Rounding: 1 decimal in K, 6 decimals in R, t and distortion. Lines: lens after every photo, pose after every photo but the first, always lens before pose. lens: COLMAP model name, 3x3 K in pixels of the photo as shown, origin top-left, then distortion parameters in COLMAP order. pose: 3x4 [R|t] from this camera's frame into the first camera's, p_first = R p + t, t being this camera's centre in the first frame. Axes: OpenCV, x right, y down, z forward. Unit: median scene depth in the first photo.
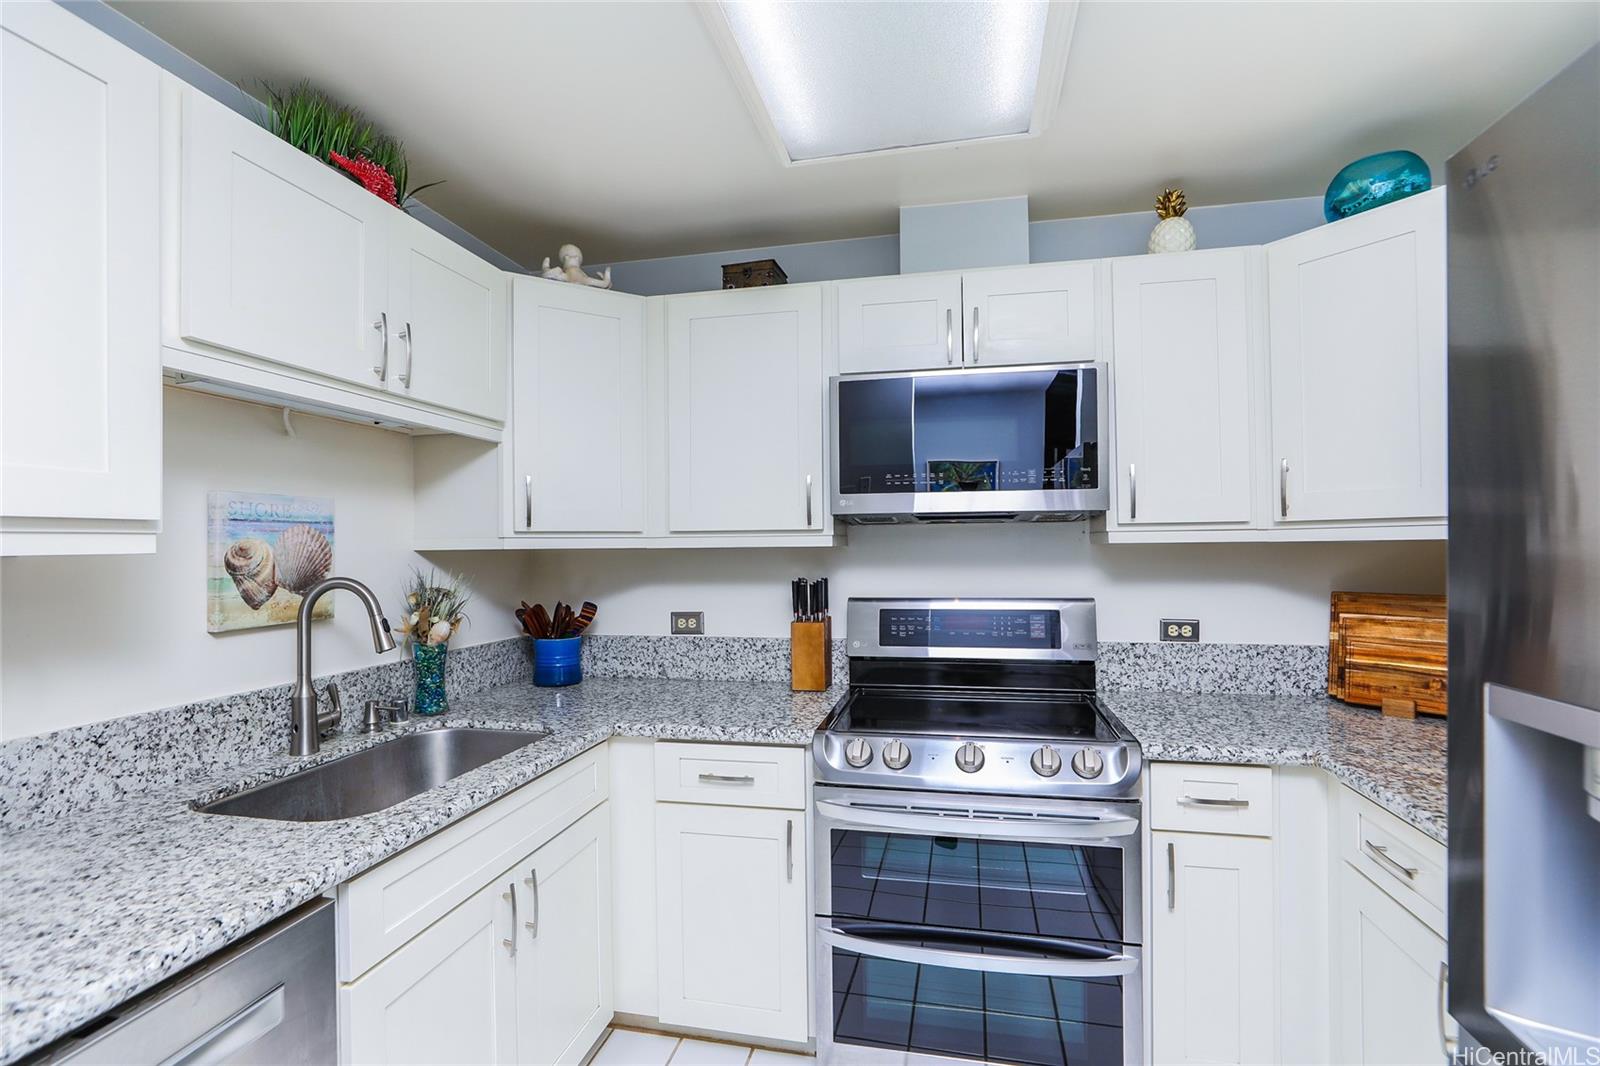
lens RADIAL K [[716.1, 0, 808.0], [0, 716.1, 544.7], [0, 0, 1]] dist [0.003307, 0.001685]
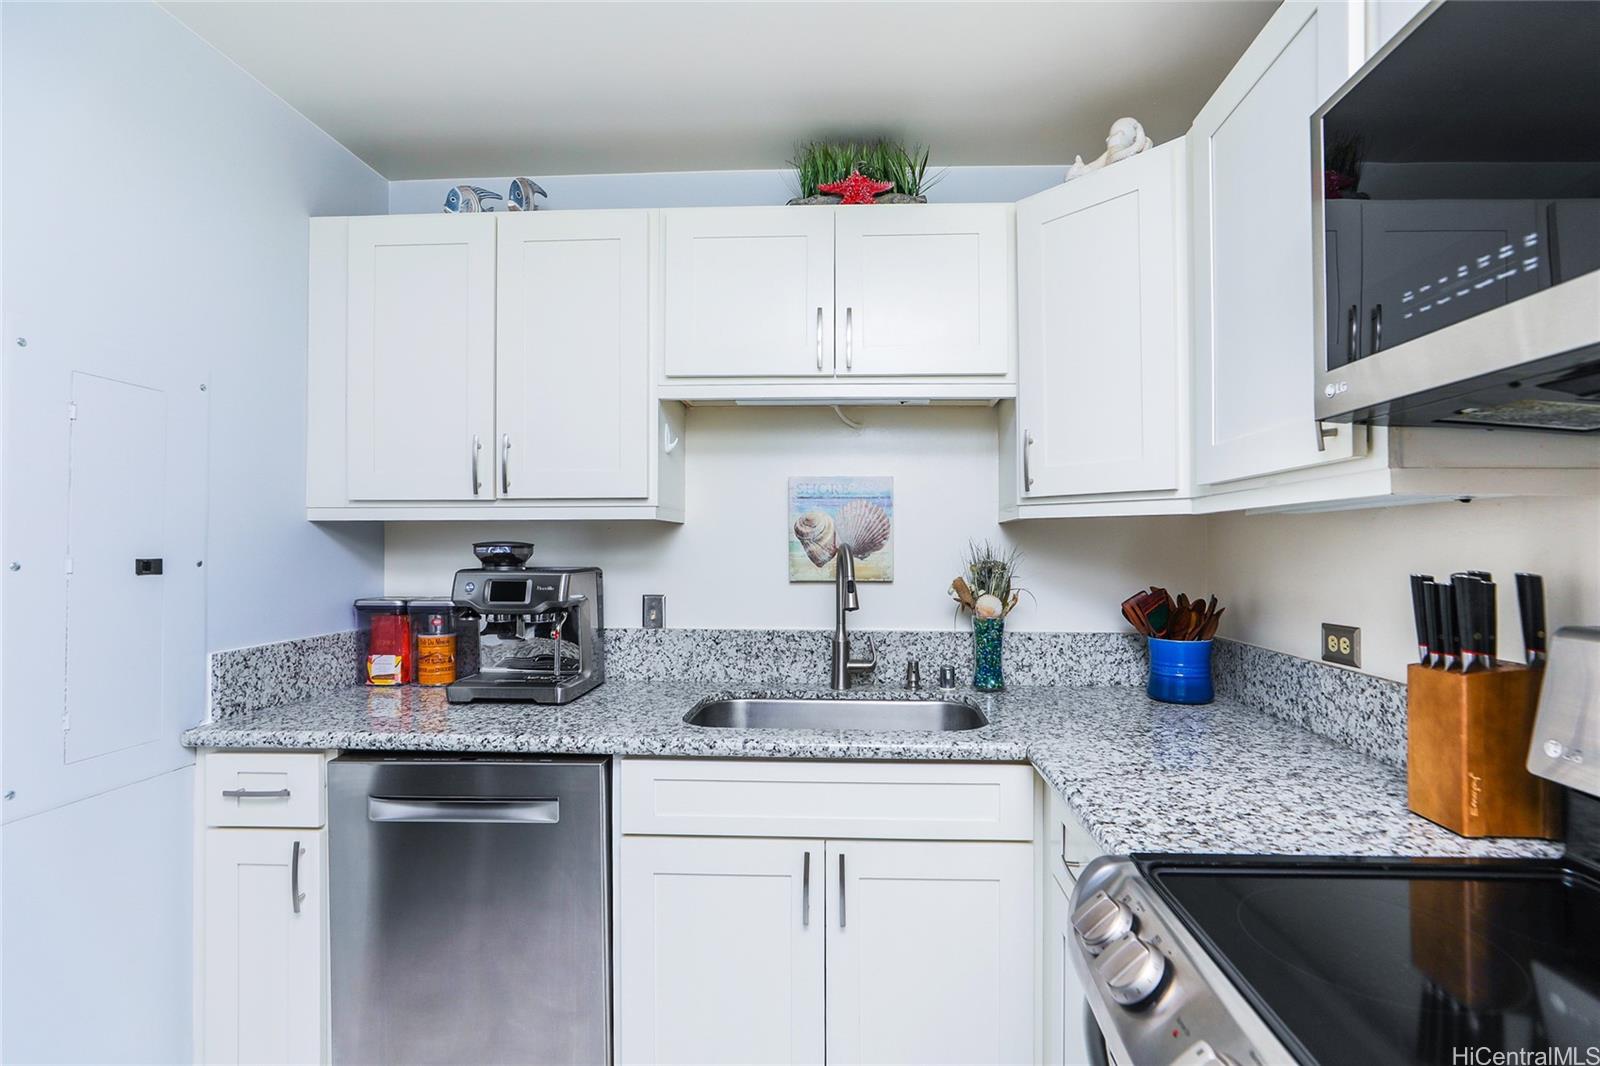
lens RADIAL K [[742.1, 0, 822.0], [0, 742.1, 534.2], [0, 0, 1]] dist [-0.016246, 0.000748]
pose [[0.171495, -0.005589, -0.985169, 0.468734], [0.000262, 0.999984, -0.005628, 0.033819], [0.985185, 0.000707, 0.171494, 0.671323]]
